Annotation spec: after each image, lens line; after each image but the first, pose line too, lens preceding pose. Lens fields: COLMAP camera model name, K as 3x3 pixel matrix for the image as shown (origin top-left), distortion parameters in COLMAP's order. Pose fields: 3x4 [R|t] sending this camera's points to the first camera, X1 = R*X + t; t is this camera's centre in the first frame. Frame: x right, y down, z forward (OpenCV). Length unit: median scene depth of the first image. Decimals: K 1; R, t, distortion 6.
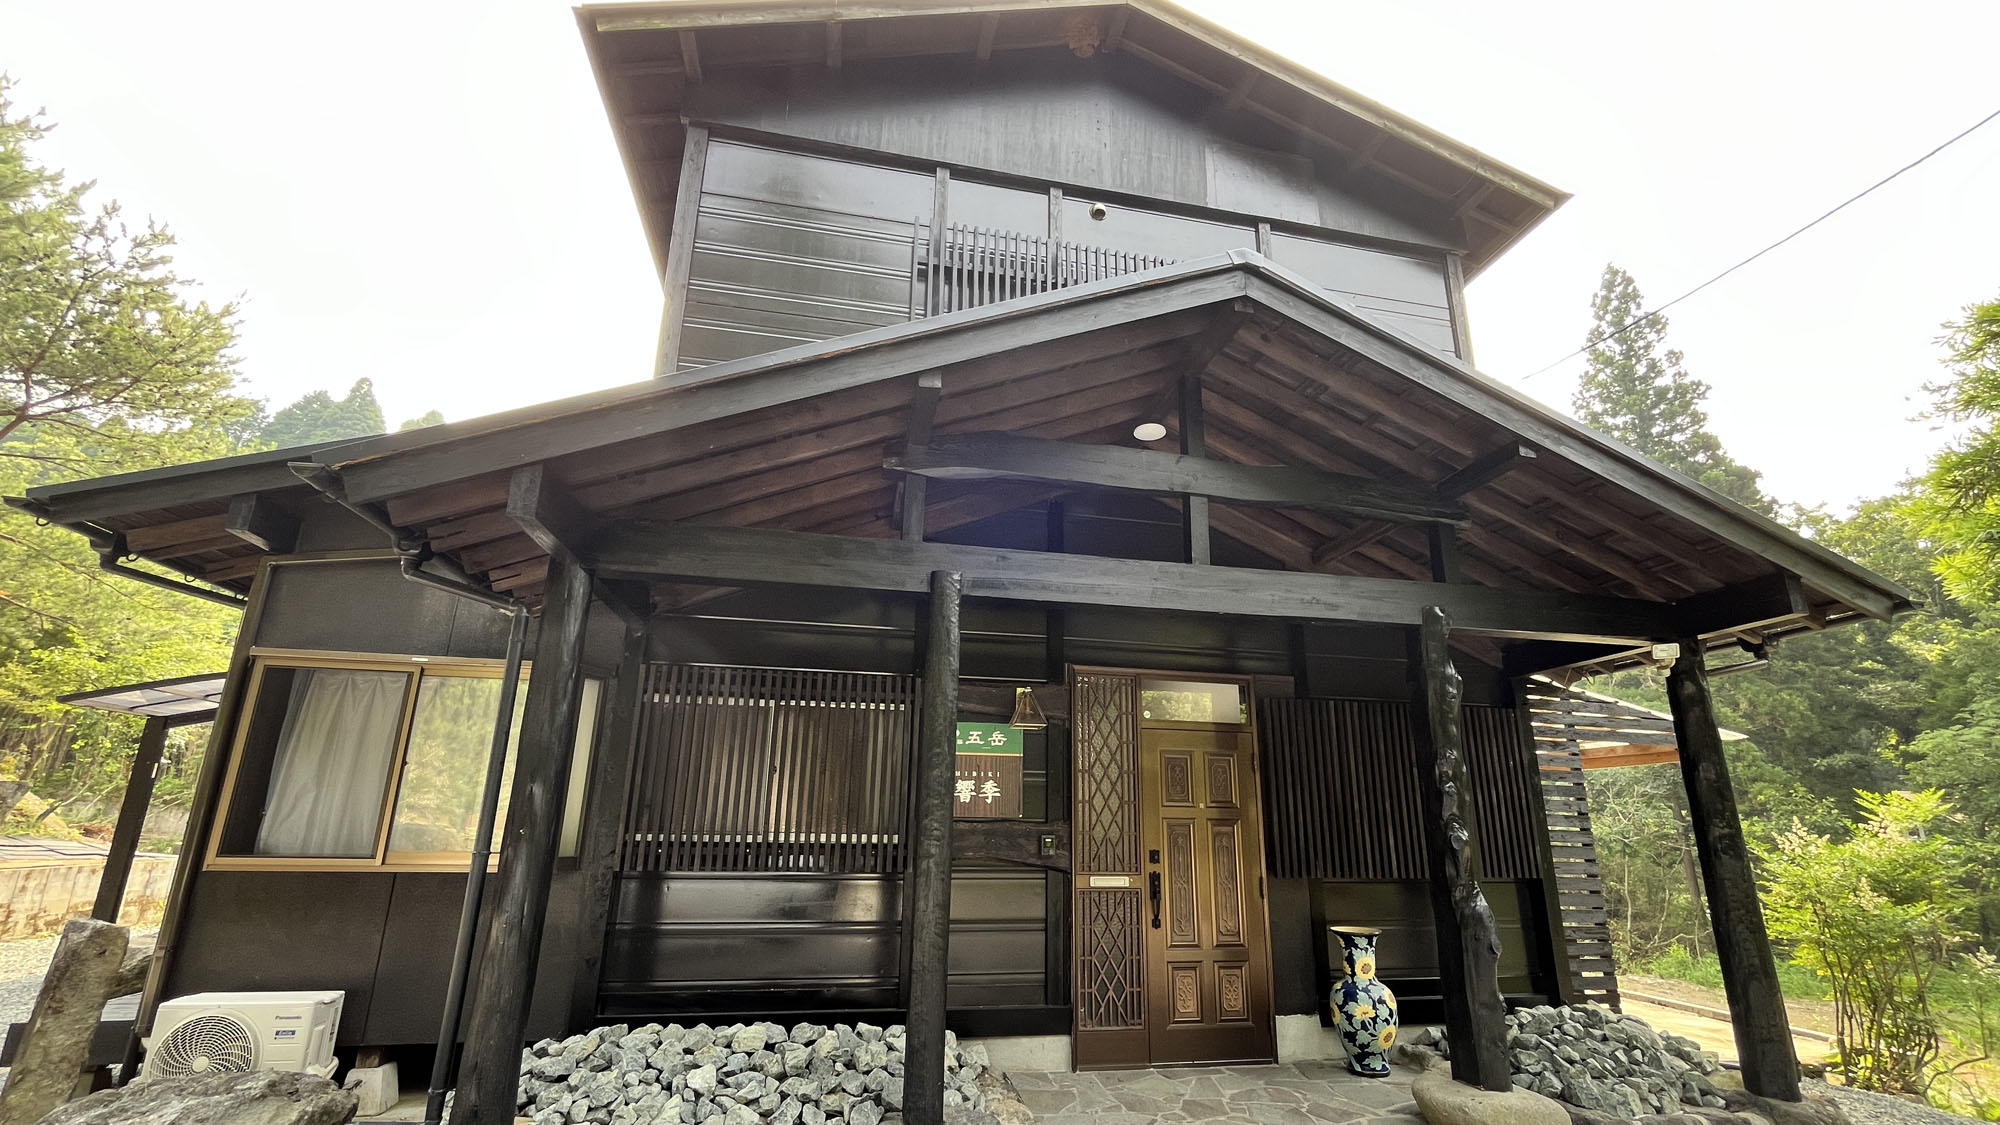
lens RADIAL K [[860.6, 0, 1000.0], [0, 860.6, 562.5], [0, 0, 1]] dist [-0.000328, 0.000029]
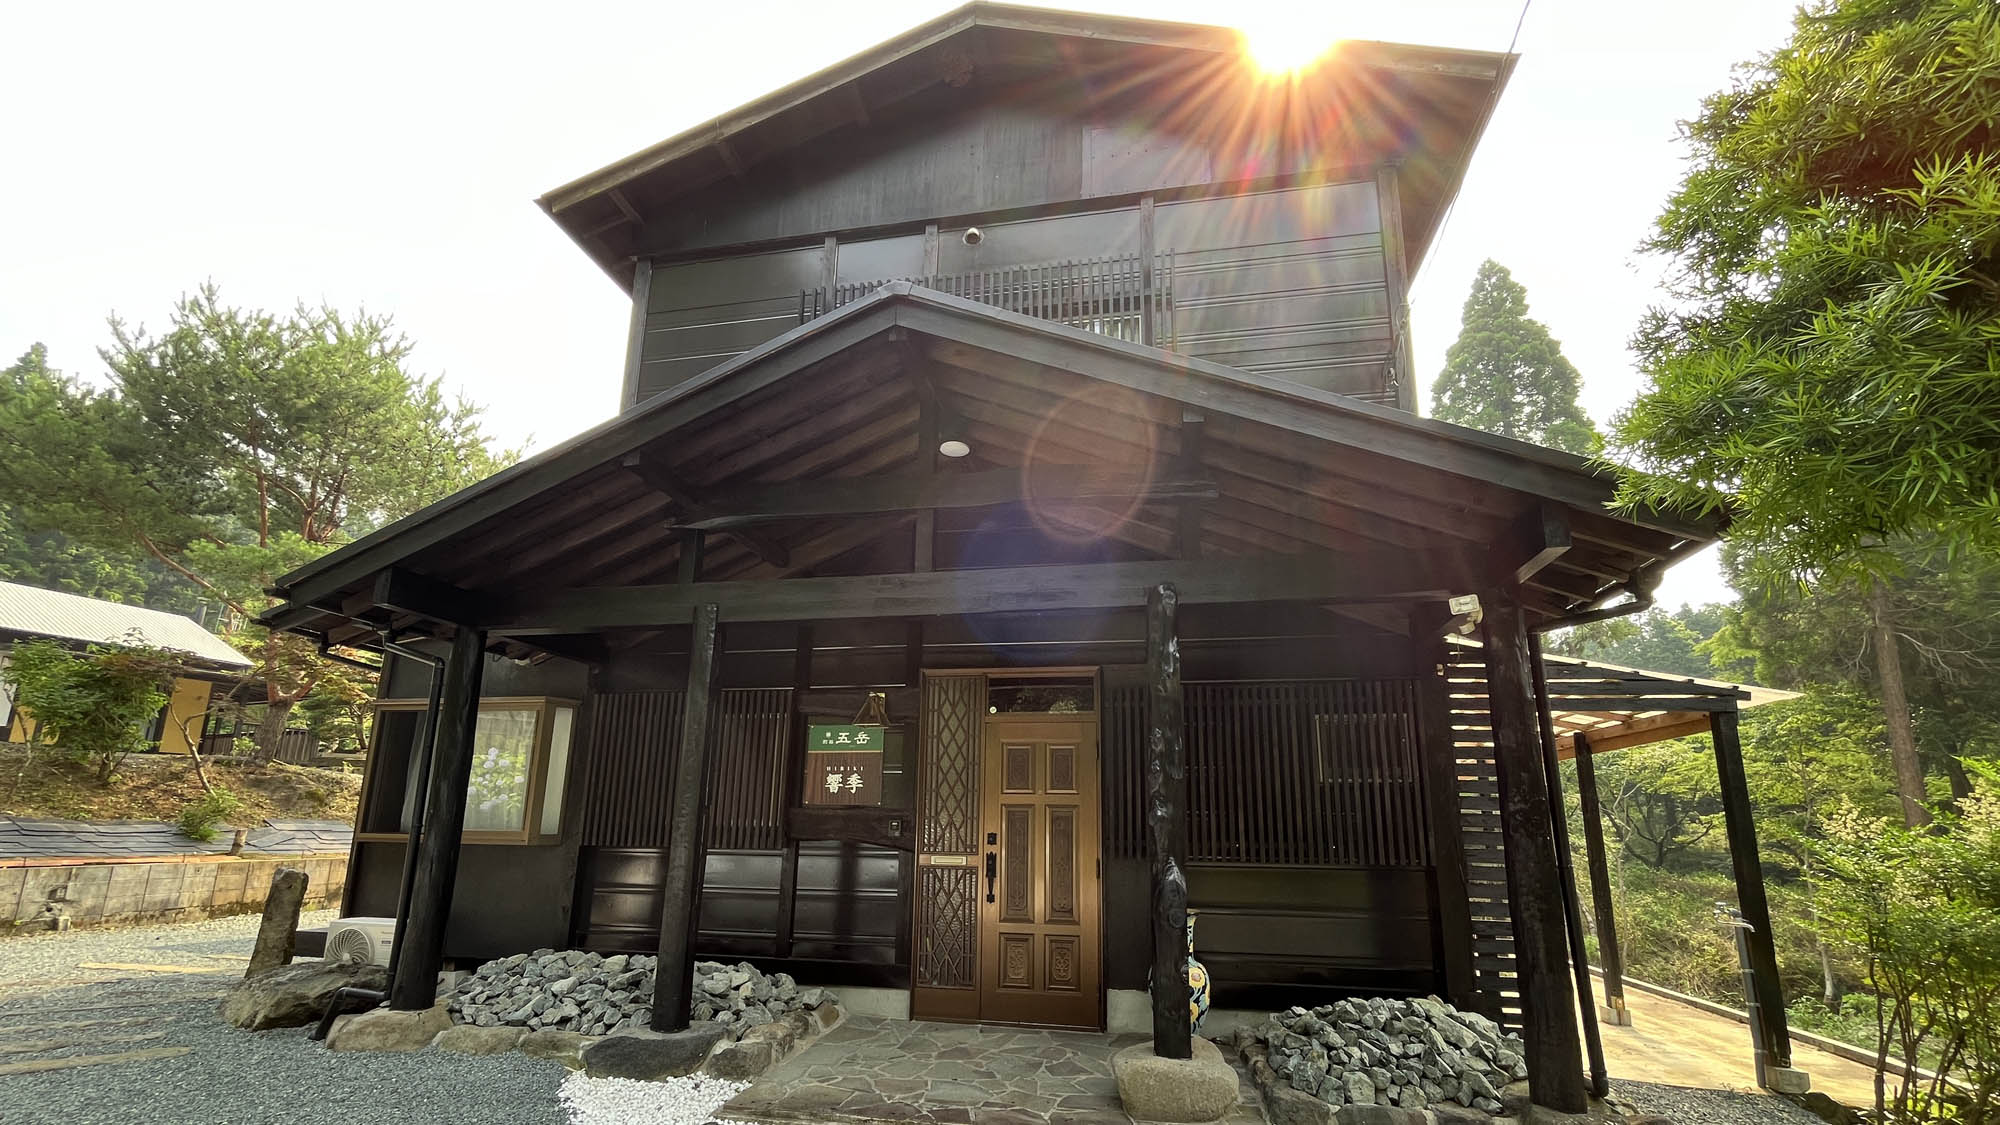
lens RADIAL K [[879.2, 0, 999.1], [0, 879.2, 615.4], [0, 0, 1]] dist [-0.000450, -0.000083]
pose [[0.913901, -0.098577, -0.393786, 0.662812], [0.117400, 0.992796, 0.023935, 0.036055], [0.388590, -0.068104, 0.918891, 0.000660]]
